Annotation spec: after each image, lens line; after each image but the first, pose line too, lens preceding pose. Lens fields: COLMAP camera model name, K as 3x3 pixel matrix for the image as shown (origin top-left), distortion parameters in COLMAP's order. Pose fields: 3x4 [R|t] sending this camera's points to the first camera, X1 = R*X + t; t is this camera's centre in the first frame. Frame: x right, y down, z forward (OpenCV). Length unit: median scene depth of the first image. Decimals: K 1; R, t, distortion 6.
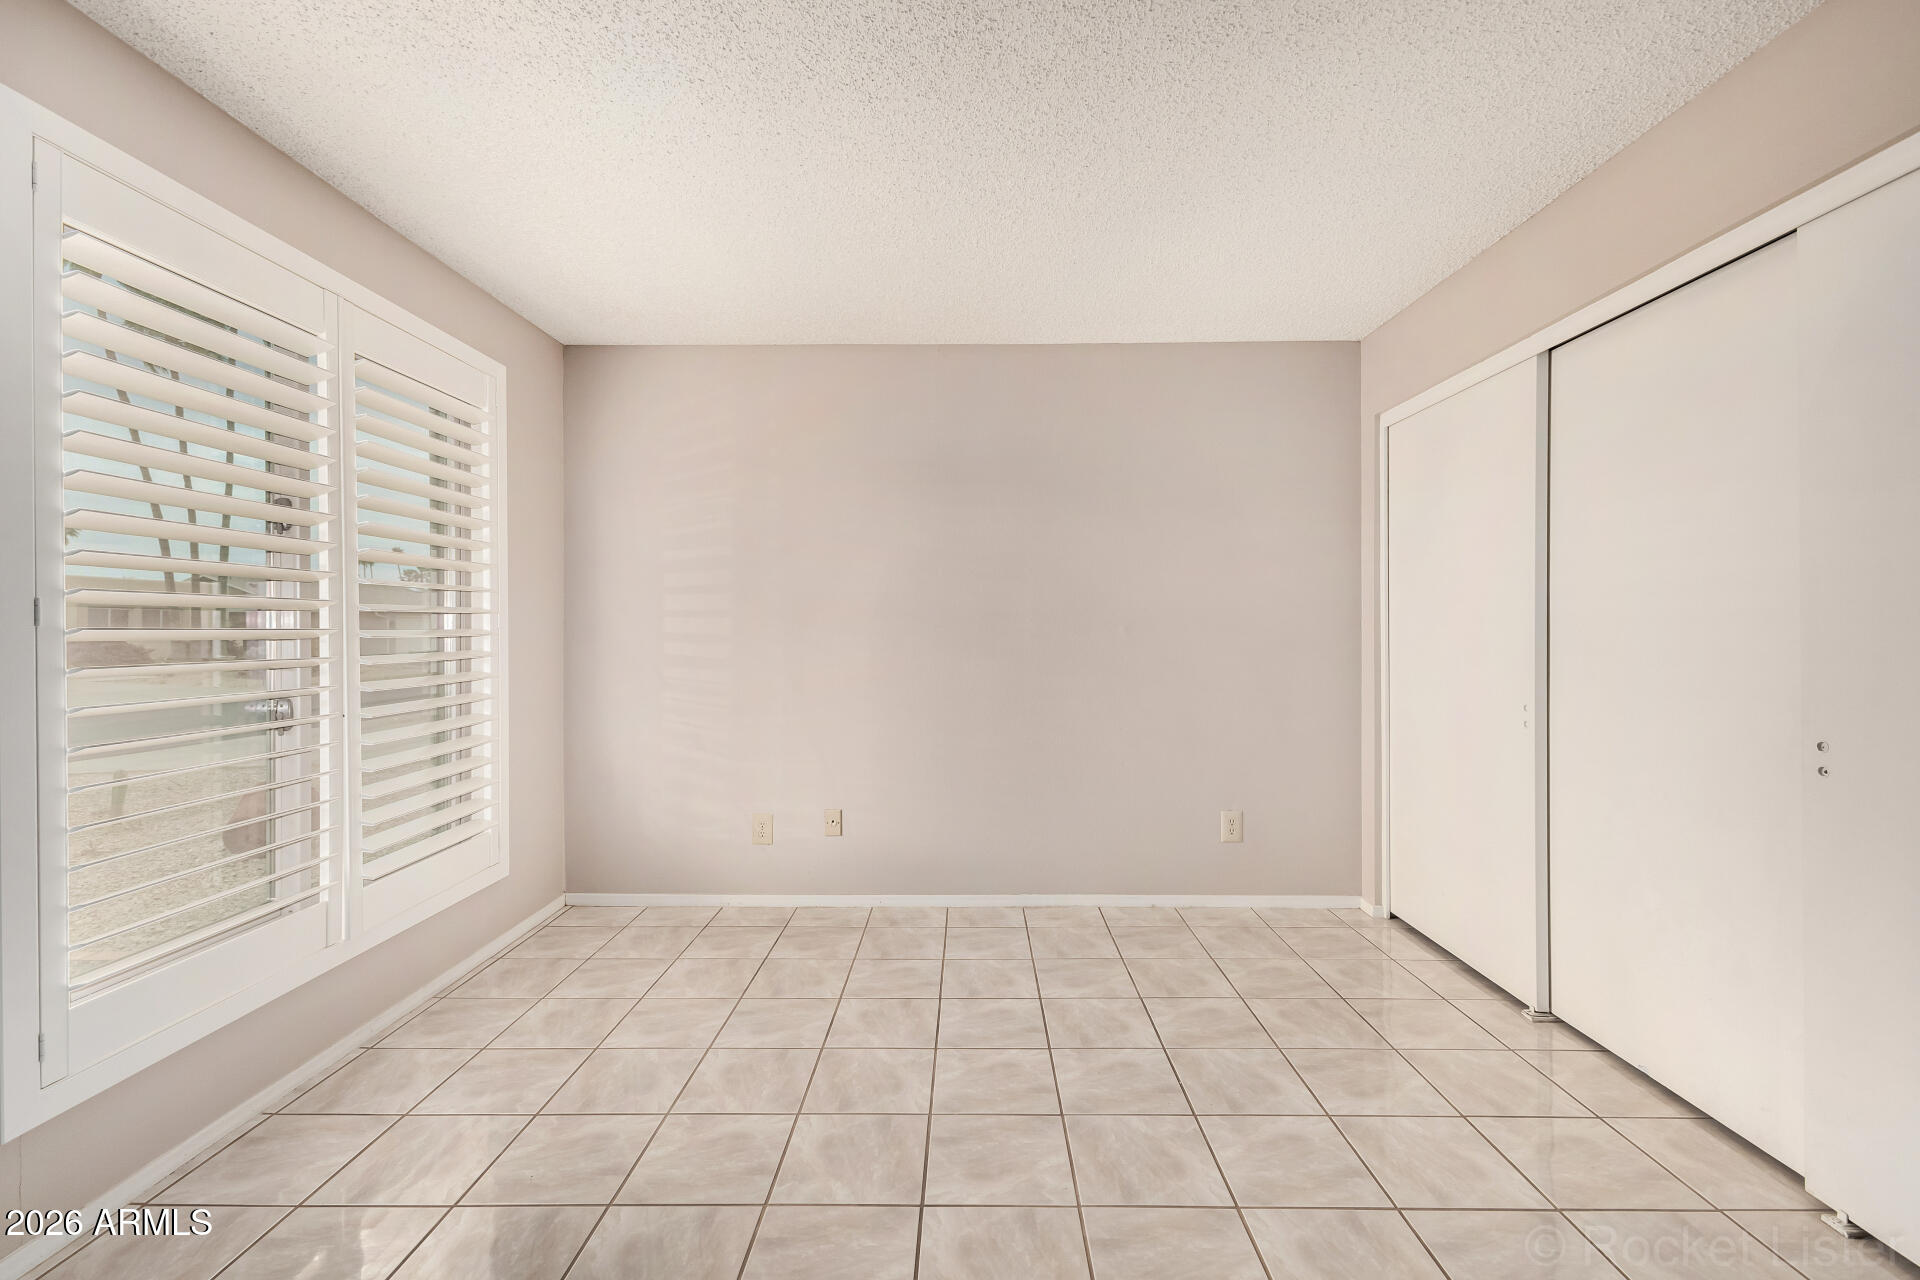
lens RADIAL K [[844.4, 0, 963.8], [0, 844.4, 675.0], [0, 0, 1]] dist [-0.000196, 0.008552]
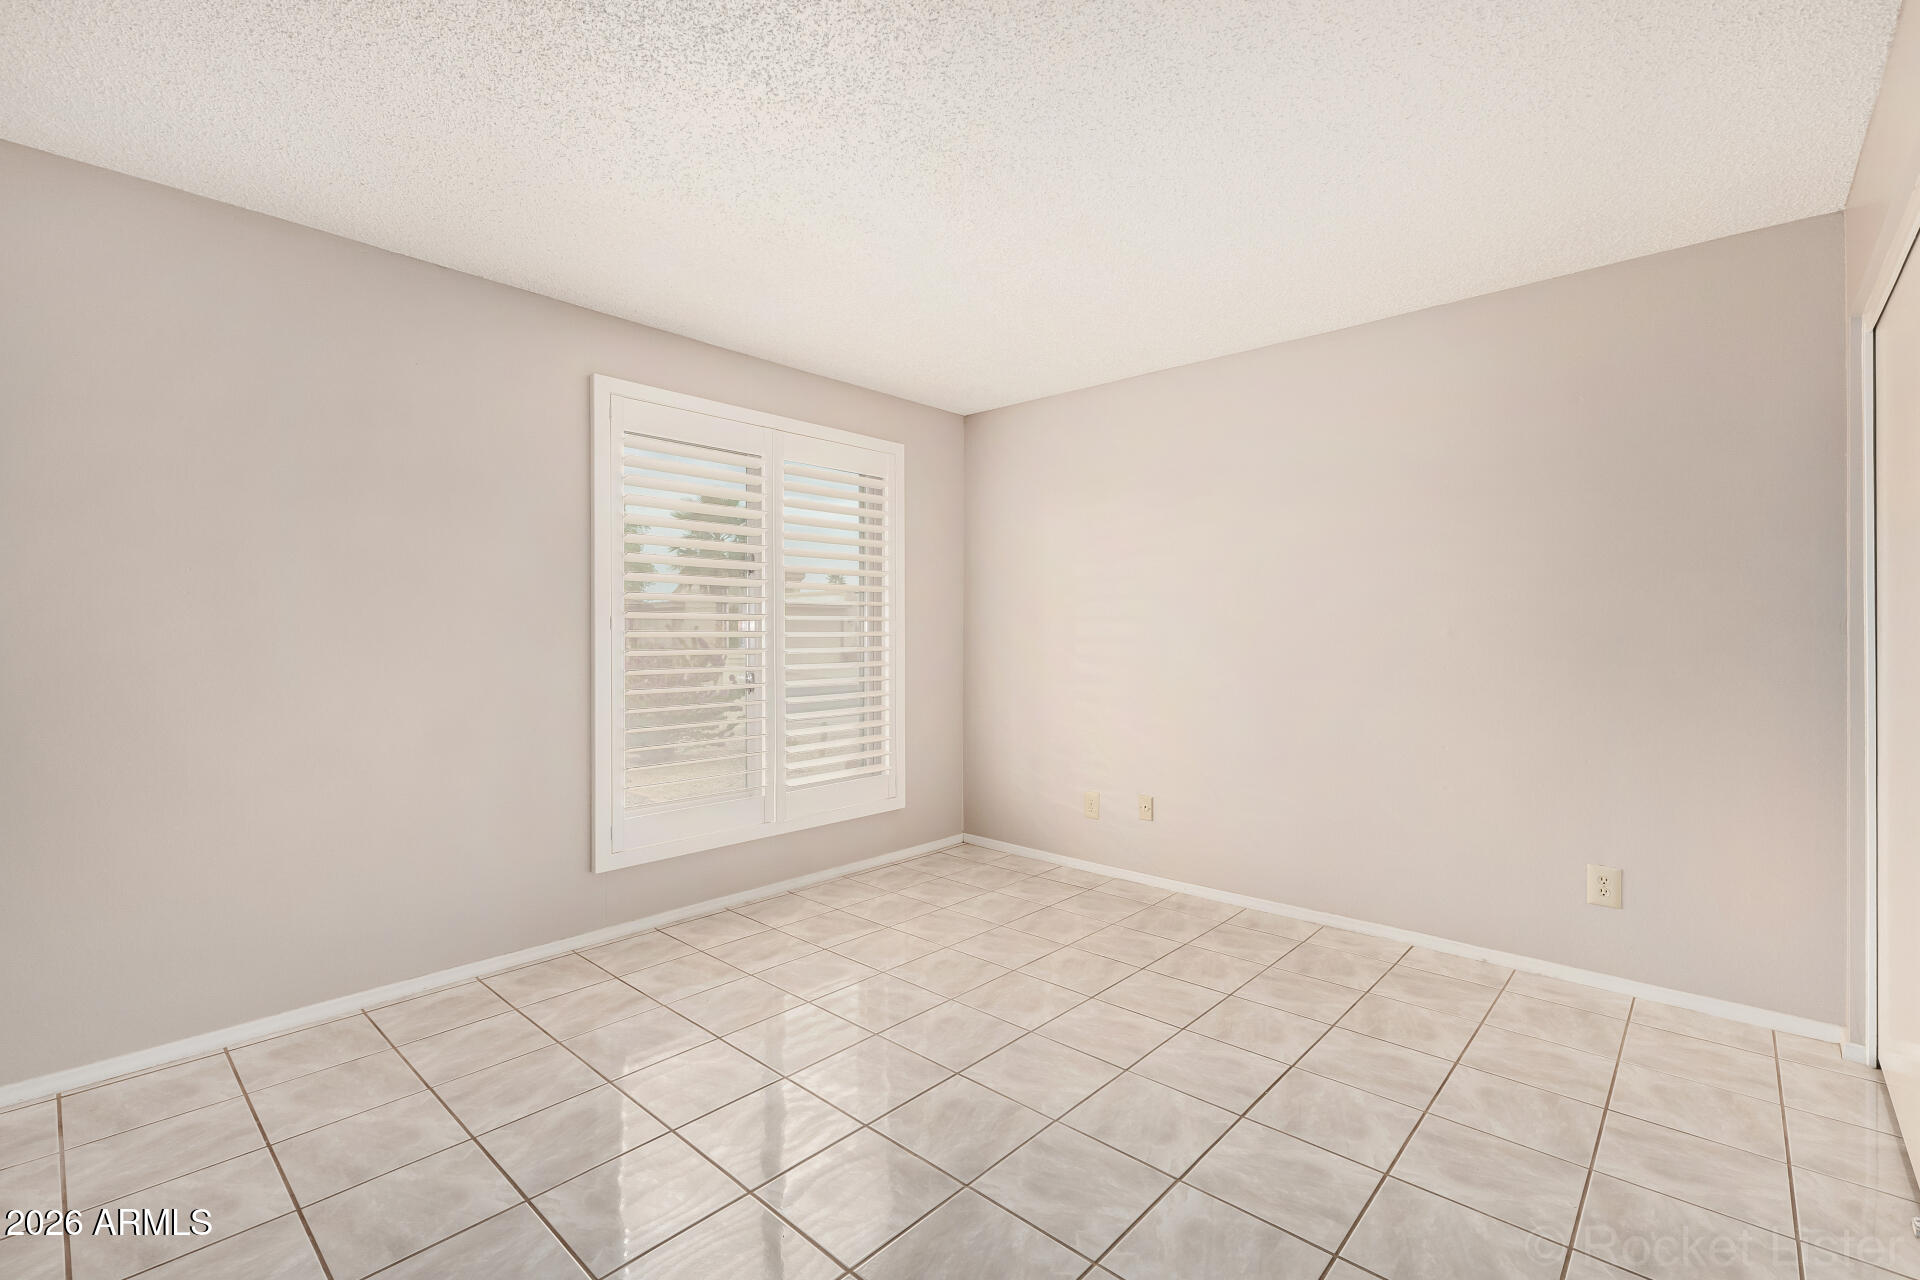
lens RADIAL K [[852.1, 0, 960.0], [0, 852.1, 640.0], [0, 0, 1]] dist [0.002035, 0.000376]
pose [[0.743799, 0.010481, -0.668321, 0.472688], [-0.040501, 0.998747, -0.029412, -0.002556], [0.667175, 0.048944, 0.743292, -0.006476]]
